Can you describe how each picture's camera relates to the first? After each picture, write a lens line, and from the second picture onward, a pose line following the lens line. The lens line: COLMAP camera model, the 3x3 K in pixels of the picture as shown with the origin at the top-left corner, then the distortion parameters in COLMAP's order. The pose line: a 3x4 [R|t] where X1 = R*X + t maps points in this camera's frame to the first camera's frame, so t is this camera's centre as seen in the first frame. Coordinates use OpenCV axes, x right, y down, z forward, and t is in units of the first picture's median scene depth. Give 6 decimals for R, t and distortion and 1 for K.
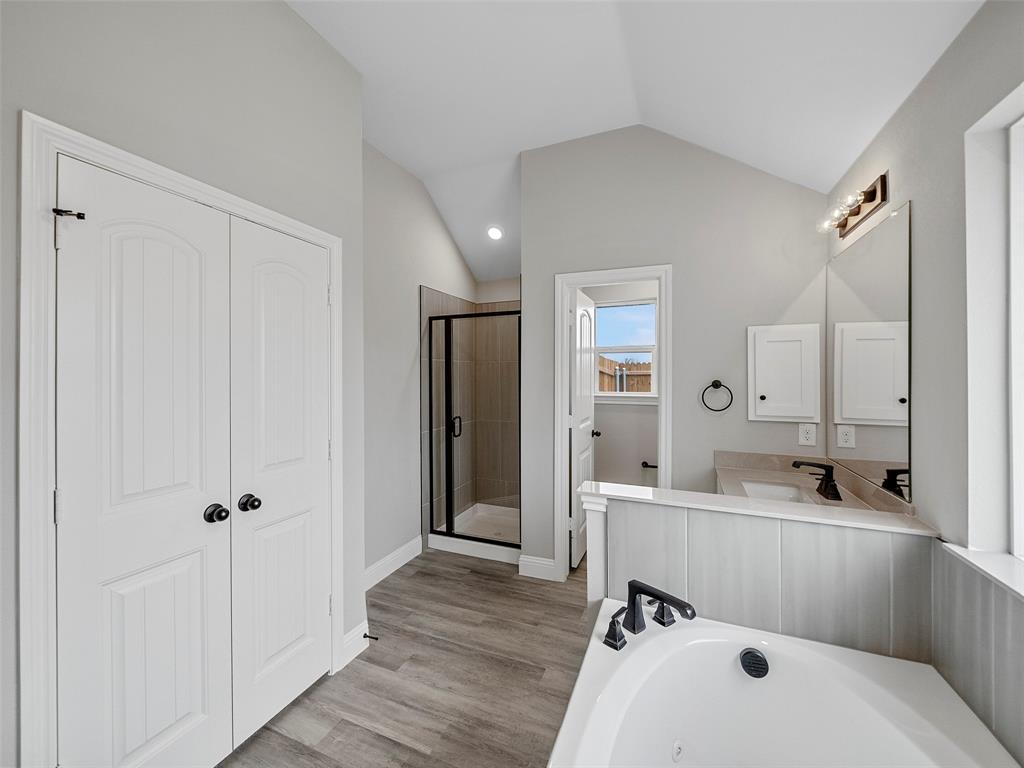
lens RADIAL K [[399.6, 0, 509.7], [0, 399.6, 378.0], [0, 0, 1]] dist [-0.004137, -0.000150]
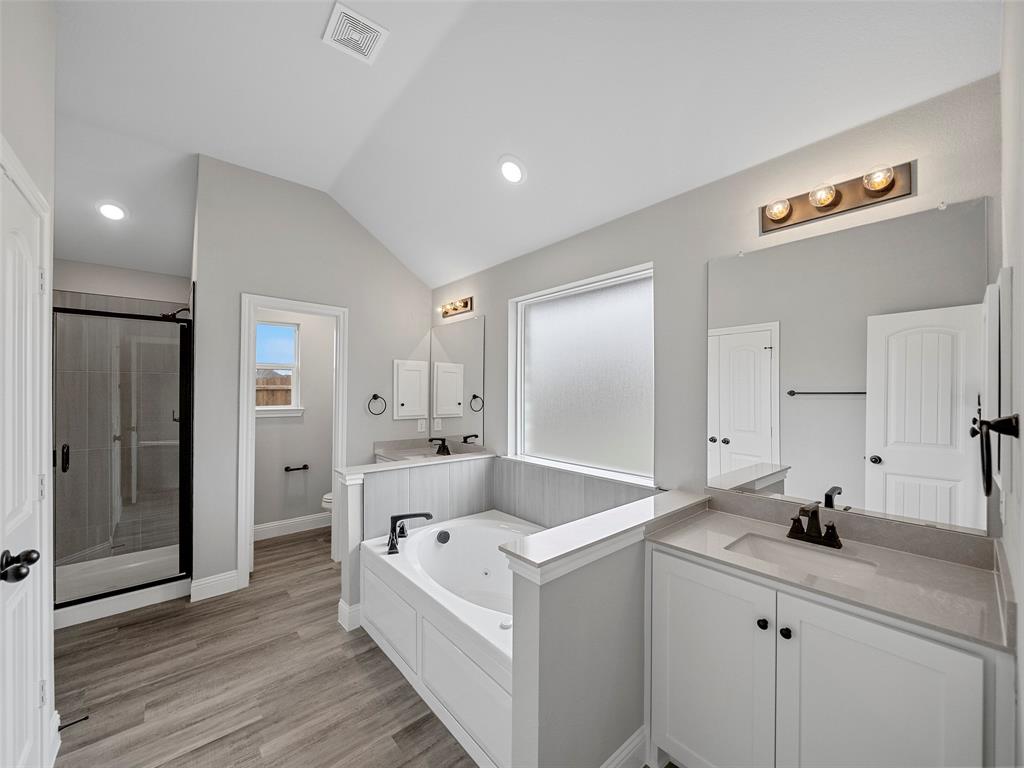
lens RADIAL K [[398.0, 0, 508.0], [0, 398.0, 397.5], [0, 0, 1]] dist [-0.000250, 0.000037]
pose [[0.453115, -0.010474, 0.891391, -0.605744], [0.000816, 0.999935, 0.011335, 0.002864], [-0.891452, -0.004408, 0.453094, -0.104906]]
